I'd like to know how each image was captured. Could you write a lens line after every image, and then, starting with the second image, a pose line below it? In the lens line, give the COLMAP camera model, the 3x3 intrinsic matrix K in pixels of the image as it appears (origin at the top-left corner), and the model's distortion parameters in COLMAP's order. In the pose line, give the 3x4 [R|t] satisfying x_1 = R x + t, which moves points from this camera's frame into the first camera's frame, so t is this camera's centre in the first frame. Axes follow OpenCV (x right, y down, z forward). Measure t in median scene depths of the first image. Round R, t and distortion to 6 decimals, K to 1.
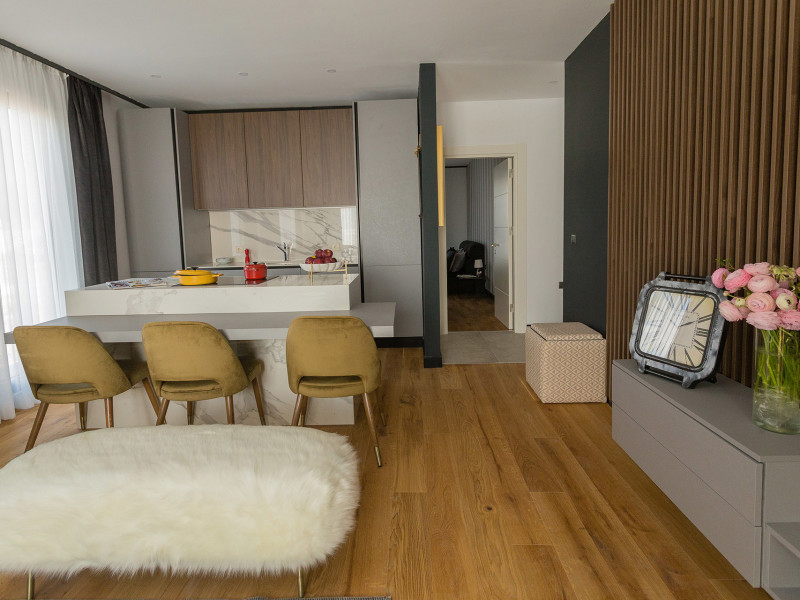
lens RADIAL K [[455.9, 0, 415.1], [0, 455.9, 316.7], [0, 0, 1]] dist [0.005618, 0.002537]
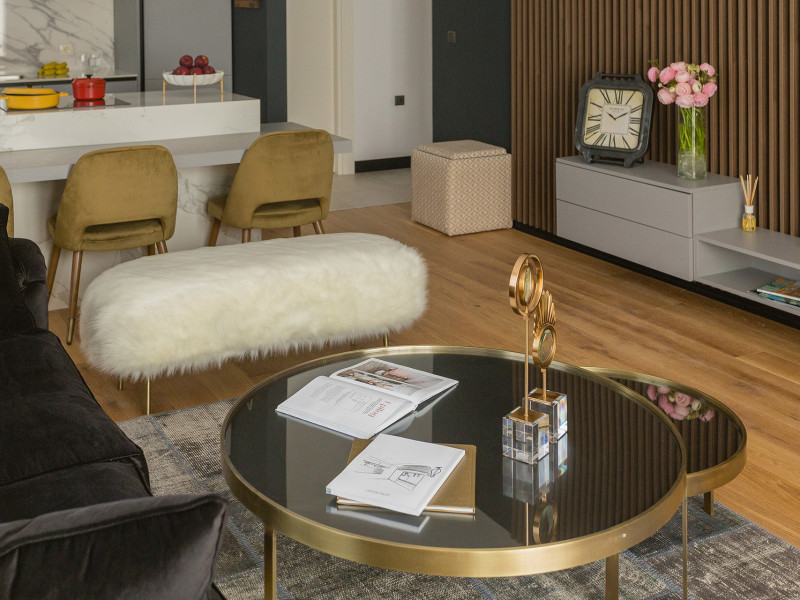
lens RADIAL K [[1115.9, 0, 400.0], [0, 1115.9, 300.0], [0, 0, 1]] dist [-0.007491, 0.046974]
pose [[0.860986, -0.122626, 0.493626, -1.160255], [0.082074, 0.991279, 0.103099, 0.120416], [-0.501964, -0.048253, 0.863542, -1.033580]]
